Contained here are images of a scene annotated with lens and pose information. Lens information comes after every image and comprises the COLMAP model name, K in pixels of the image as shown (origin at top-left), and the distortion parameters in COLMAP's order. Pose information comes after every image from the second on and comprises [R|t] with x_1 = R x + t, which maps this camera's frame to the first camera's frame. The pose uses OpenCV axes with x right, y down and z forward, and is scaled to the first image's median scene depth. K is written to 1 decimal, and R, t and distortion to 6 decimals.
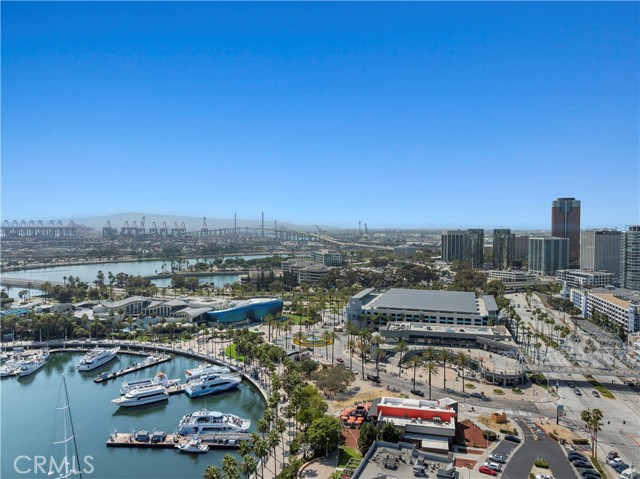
lens RADIAL K [[456.3, 0, 320.0], [0, 456.3, 239.5], [0, 0, 1]] dist [-0.040674, -0.001018]
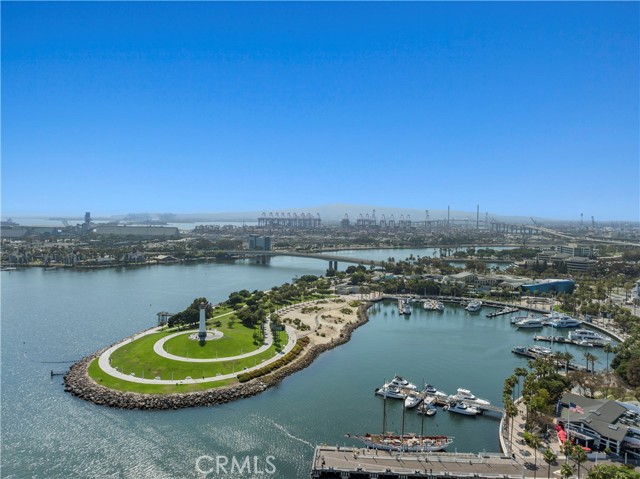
lens RADIAL K [[456.3, 0, 320.0], [0, 456.3, 239.5], [0, 0, 1]] dist [-0.040674, -0.001018]
pose [[0.911614, 0.025261, -0.410271, -0.097818], [-0.016540, 0.999556, 0.024793, -0.003756], [0.410715, -0.015815, 0.911626, -0.223737]]
